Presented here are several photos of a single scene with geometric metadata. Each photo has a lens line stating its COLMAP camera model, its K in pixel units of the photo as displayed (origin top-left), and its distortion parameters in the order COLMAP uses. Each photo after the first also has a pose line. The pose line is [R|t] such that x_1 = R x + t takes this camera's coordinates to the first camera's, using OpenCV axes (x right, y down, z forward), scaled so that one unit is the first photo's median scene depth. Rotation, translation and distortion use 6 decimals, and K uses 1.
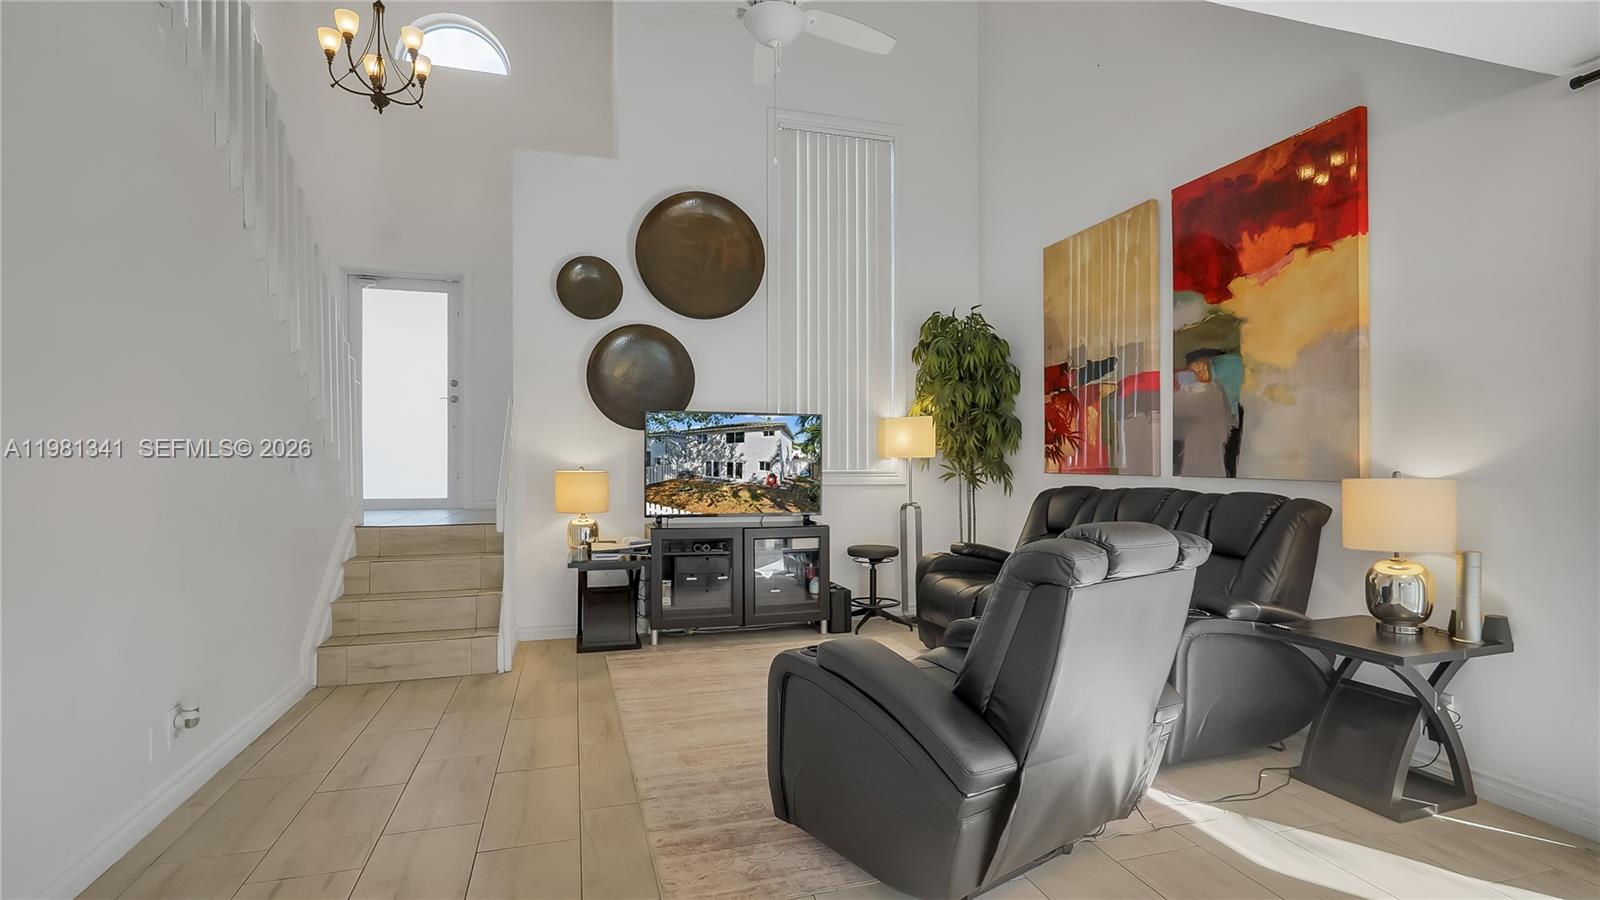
lens RADIAL K [[757.9, 0, 805.6], [0, 757.9, 458.5], [0, 0, 1]] dist [-0.002624, -0.000327]
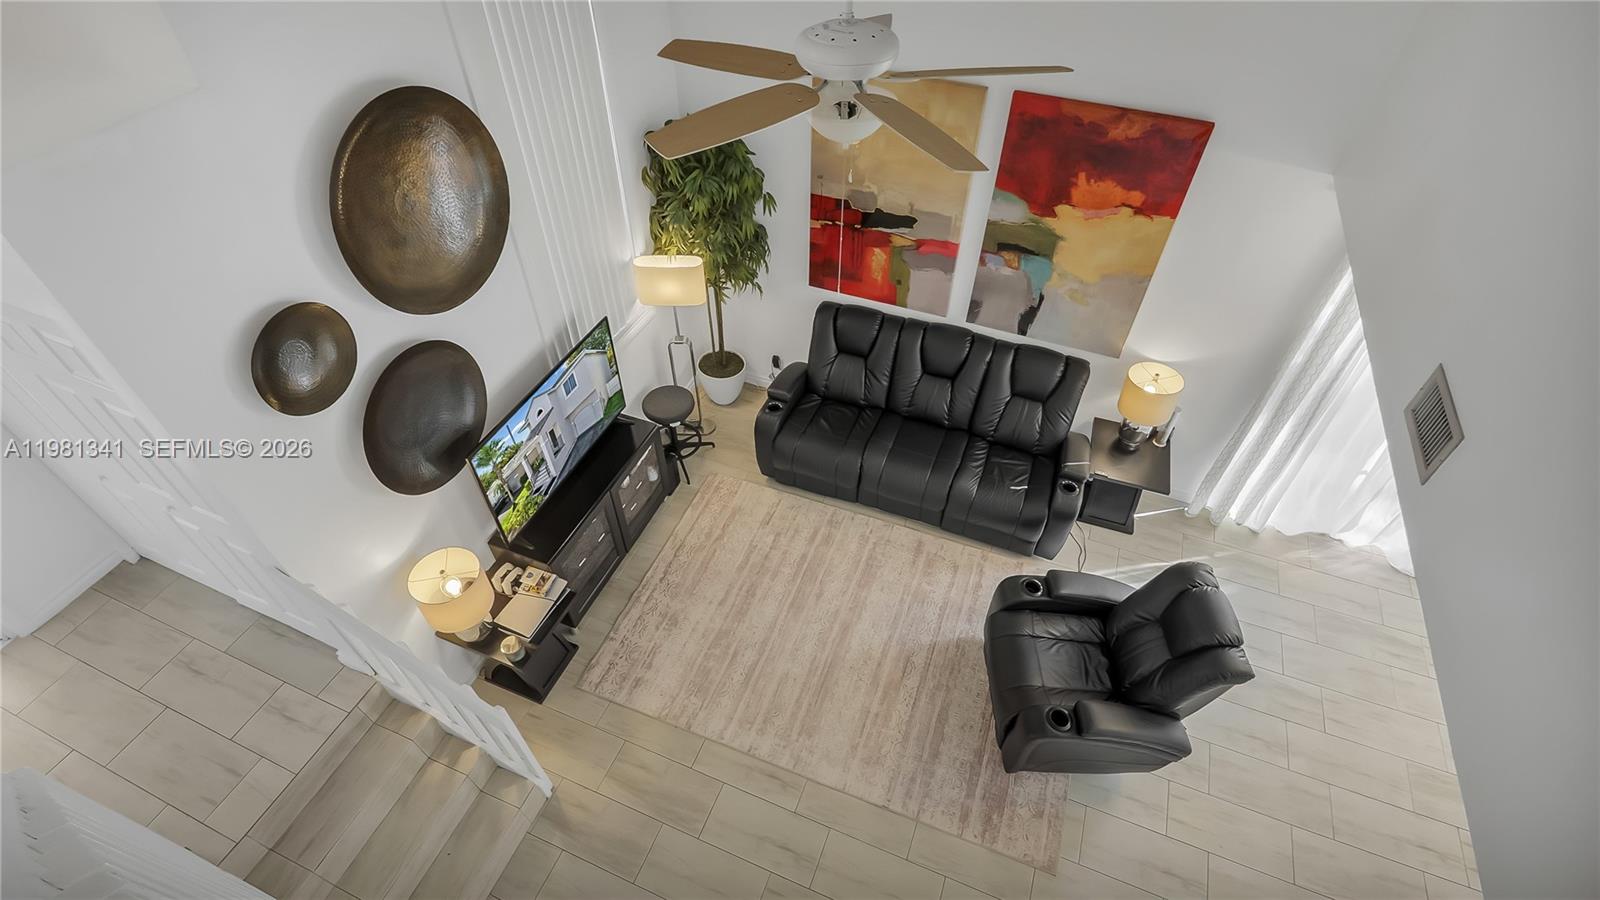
lens RADIAL K [[761.7, 0, 793.3], [0, 761.7, 437.2], [0, 0, 1]] dist [-0.000690, -0.000210]
pose [[0.626060, -0.555051, 0.547693, -0.505008], [-0.007634, 0.697977, 0.716080, -0.750812], [-0.779737, -0.452490, 0.432738, 0.574491]]
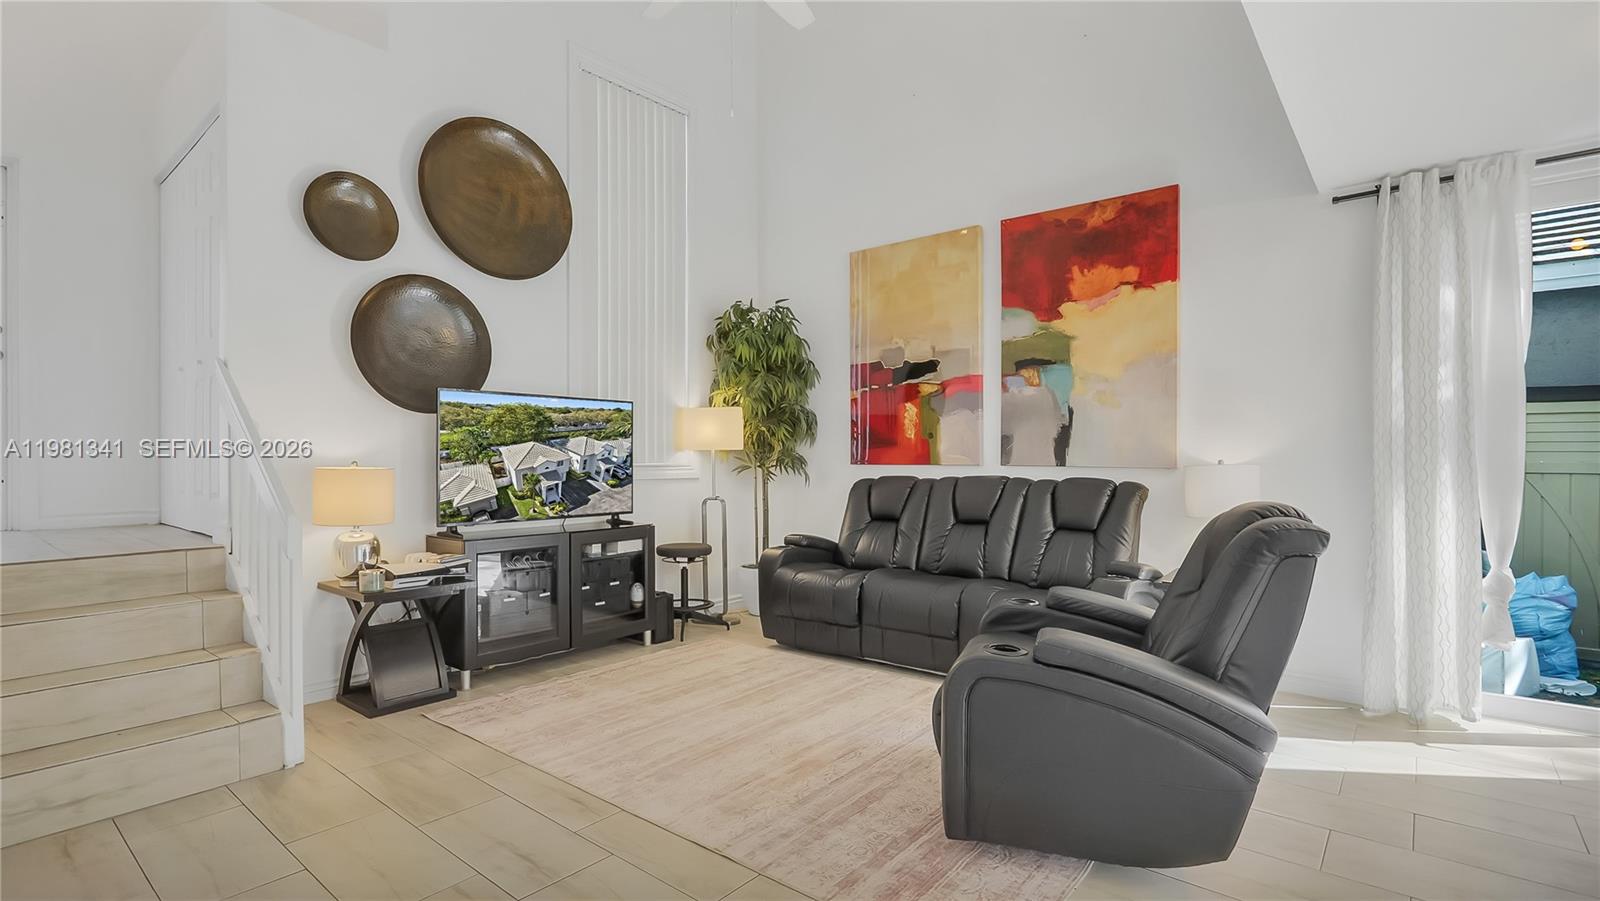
lens RADIAL K [[755.1, 0, 800.0], [0, 755.1, 450.5], [0, 0, 1]] dist [-0.001488, -0.000257]
pose [[0.834678, 0.001199, 0.550737, -0.409472], [-0.000331, 0.999999, -0.001676, 0.002111], [-0.550738, 0.001217, 0.834677, 0.196979]]
